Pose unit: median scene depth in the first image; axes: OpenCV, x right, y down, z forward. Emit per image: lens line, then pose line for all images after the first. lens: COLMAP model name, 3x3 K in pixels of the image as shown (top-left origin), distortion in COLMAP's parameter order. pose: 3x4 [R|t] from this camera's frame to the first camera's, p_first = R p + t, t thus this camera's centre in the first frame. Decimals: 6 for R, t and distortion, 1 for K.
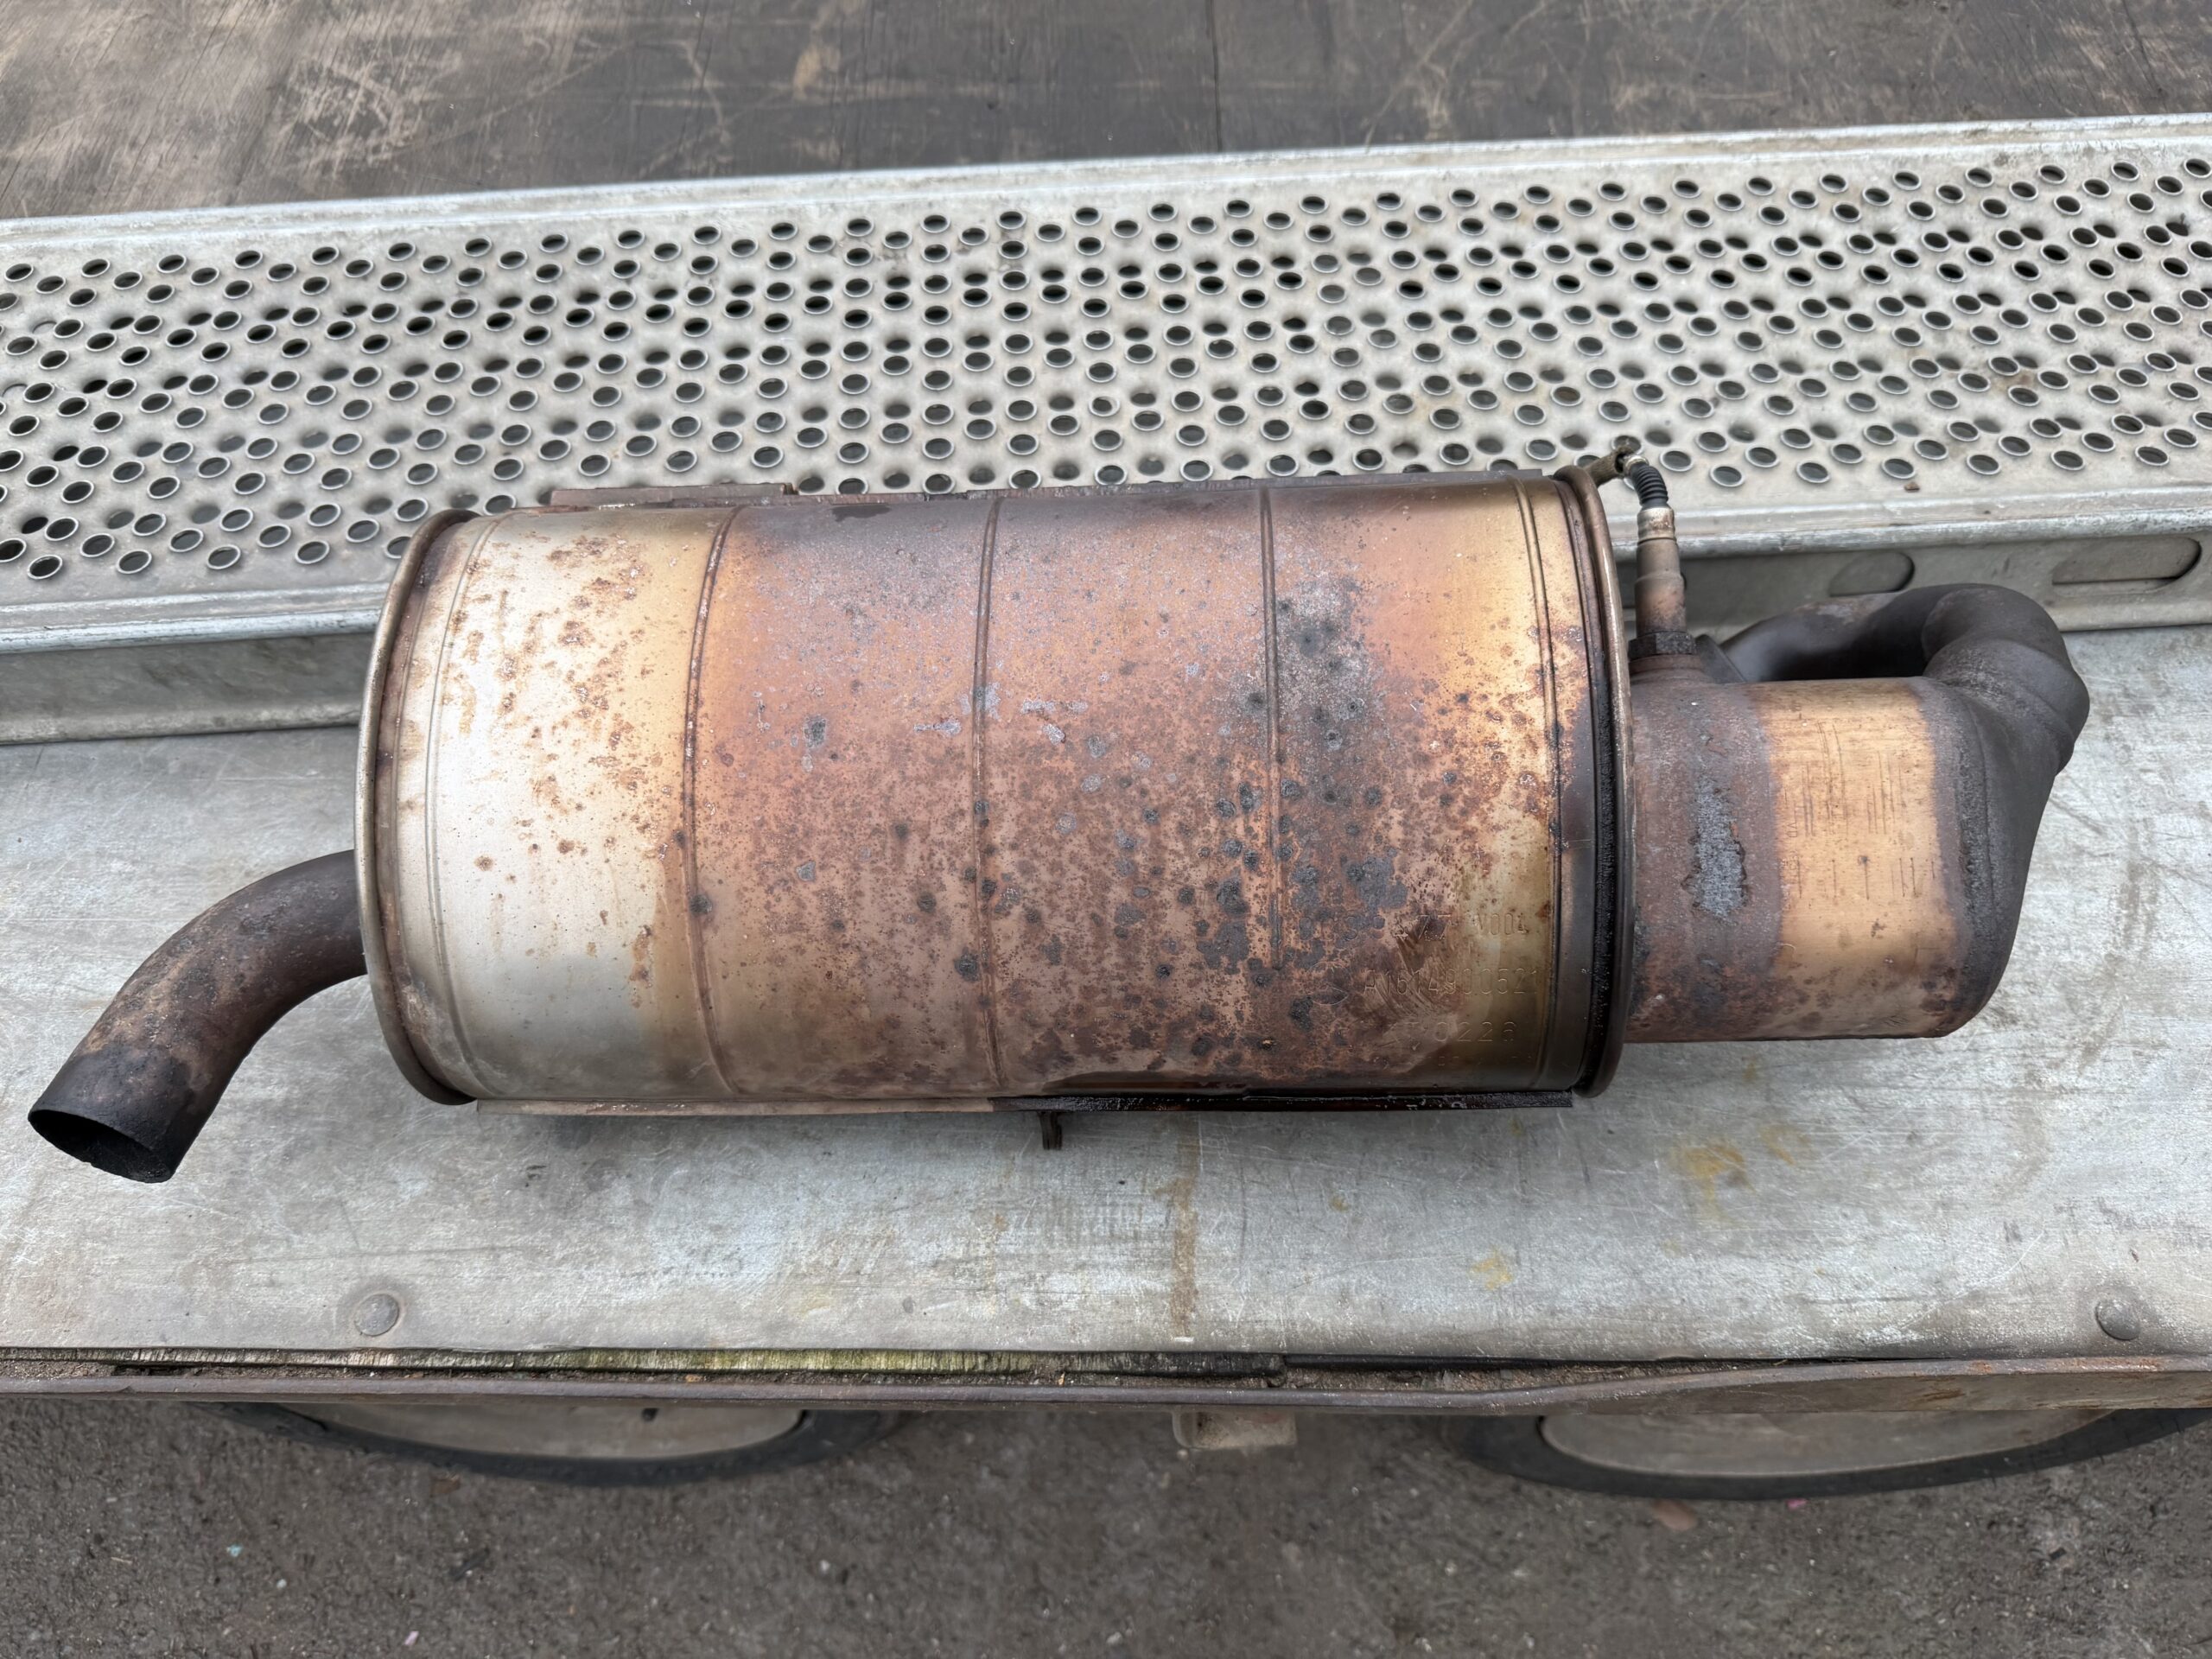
lens RADIAL K [[1534.2, 0, 1087.8], [0, 1534.2, 825.9], [0, 0, 1]] dist [0.012983, 0.001650]
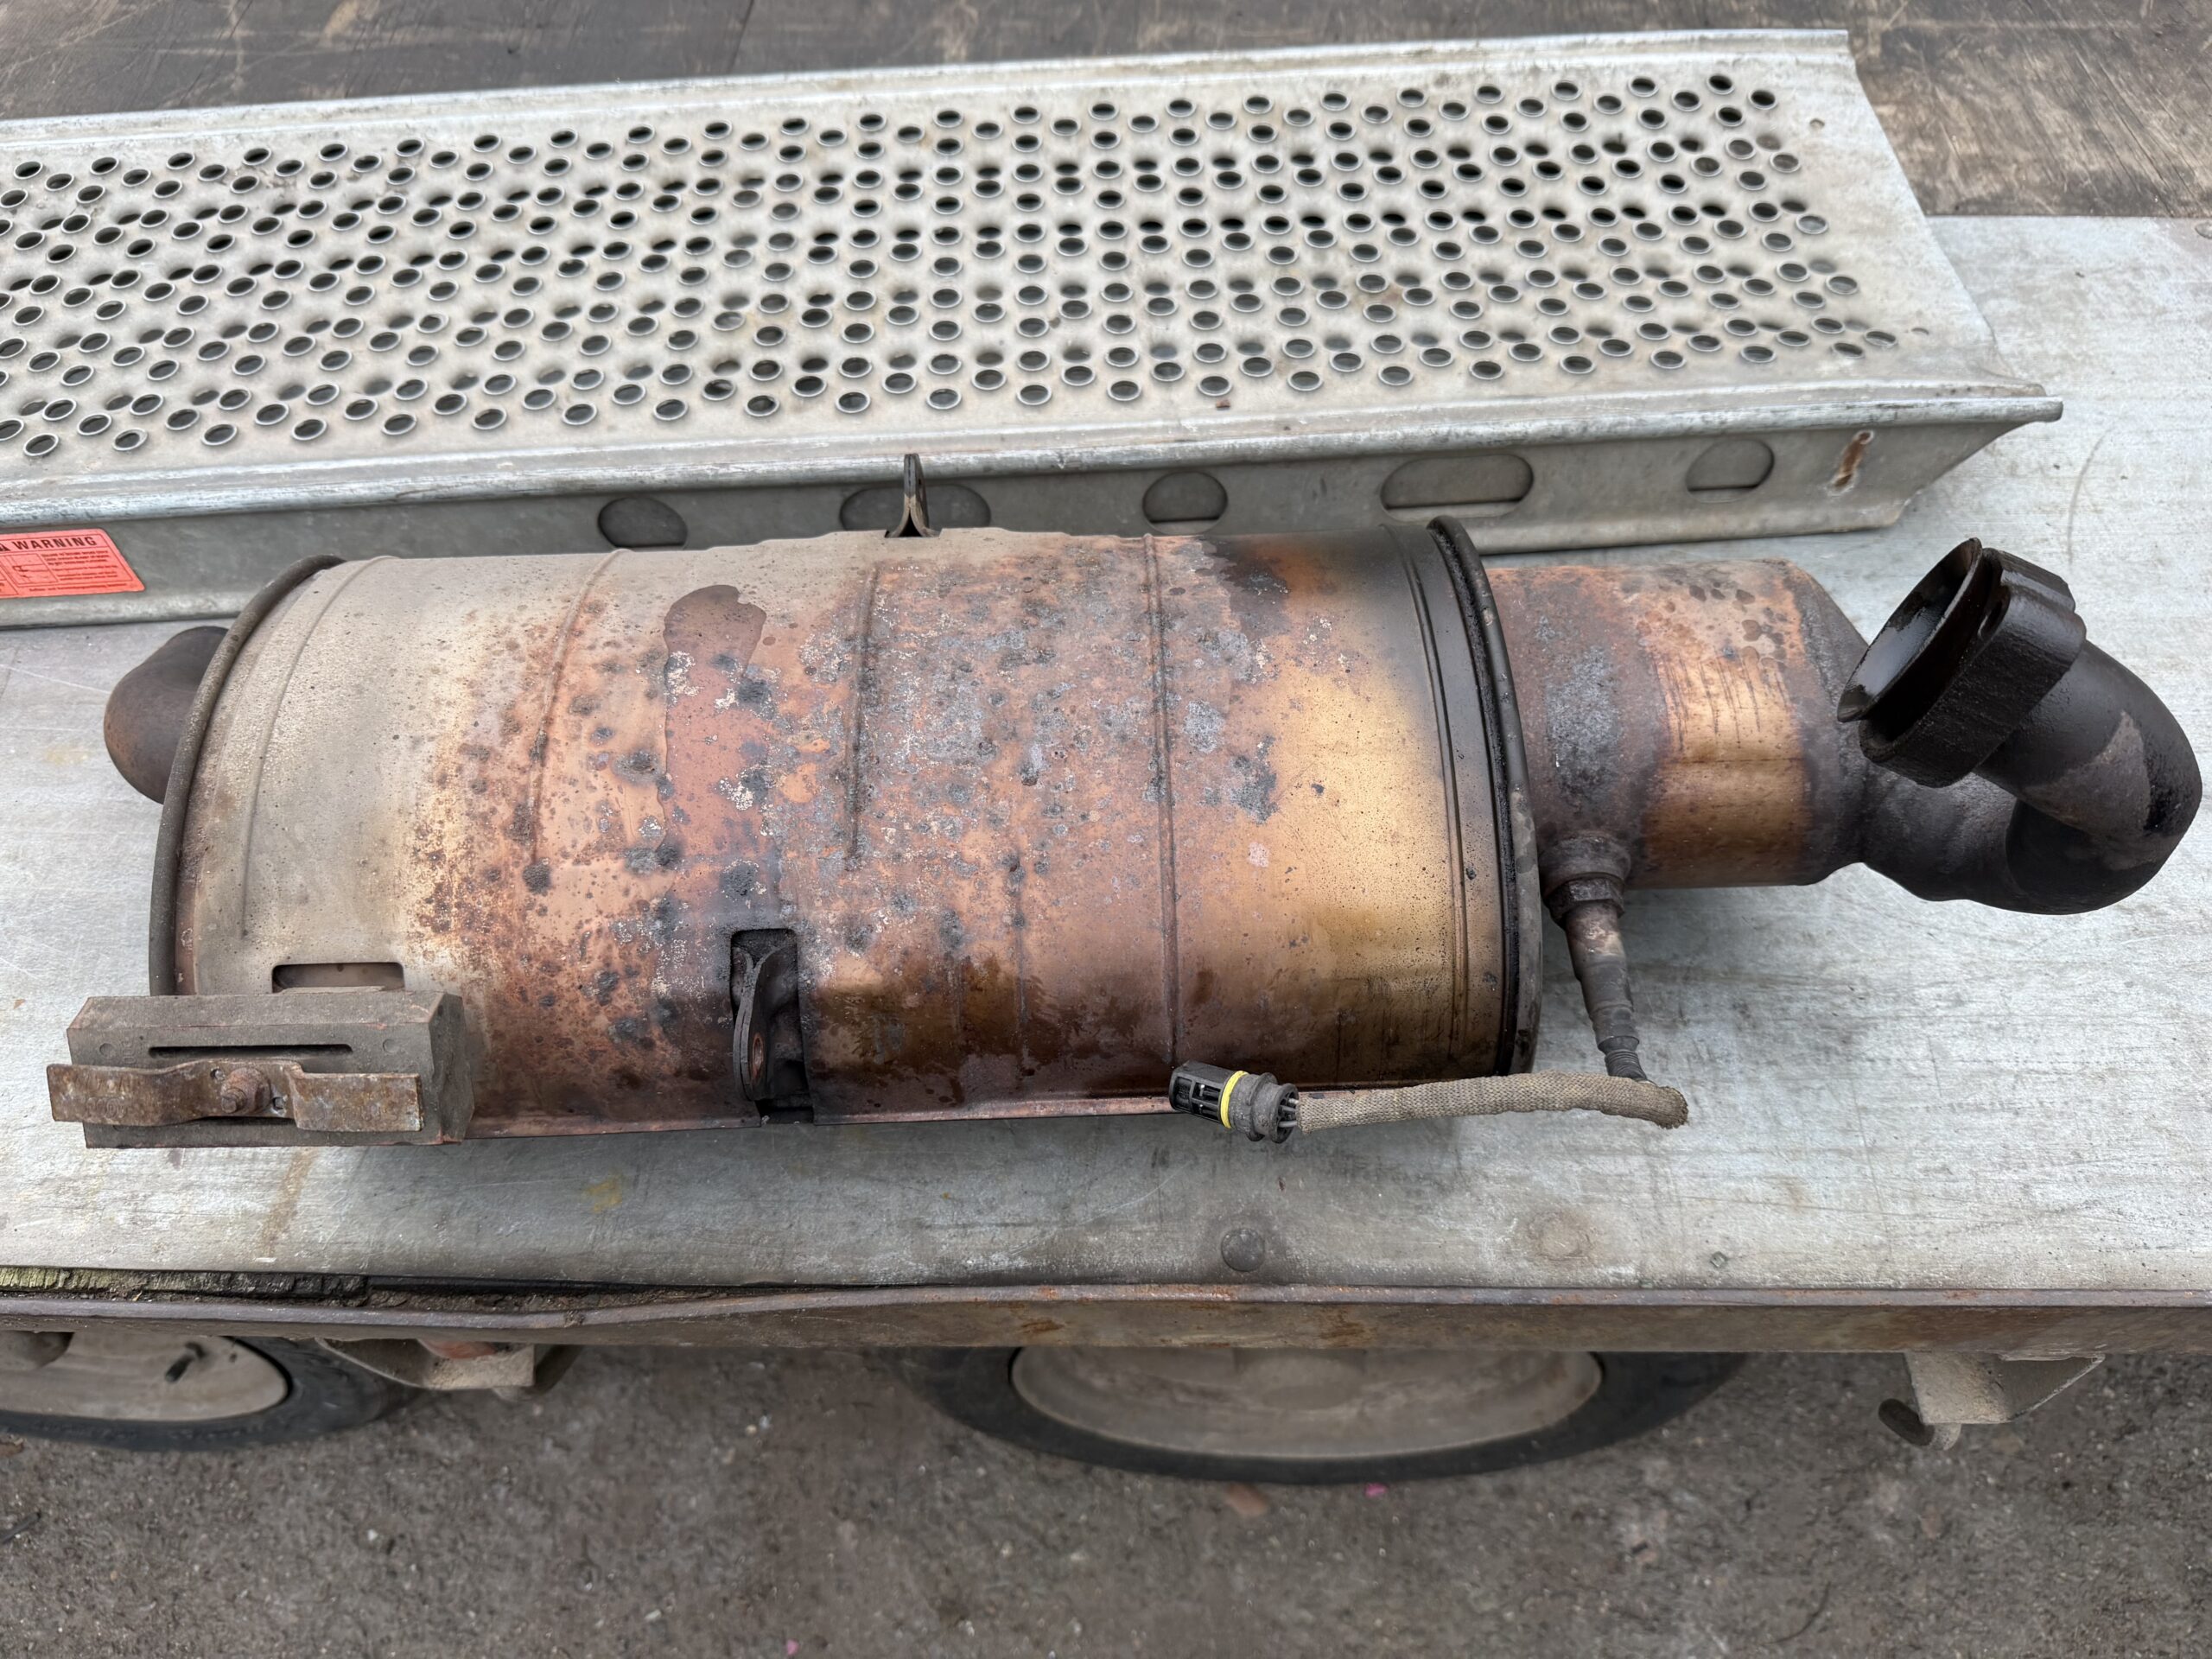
lens RADIAL K [[1534.2, 0, 1119.7], [0, 1534.2, 835.2], [0, 0, 1]] dist [0.012983, 0.001650]
pose [[0.999157, 0.004498, -0.040810, 0.421982], [-0.004940, 0.999930, -0.010743, 0.050635], [0.040759, 0.010935, 0.999109, 0.035369]]
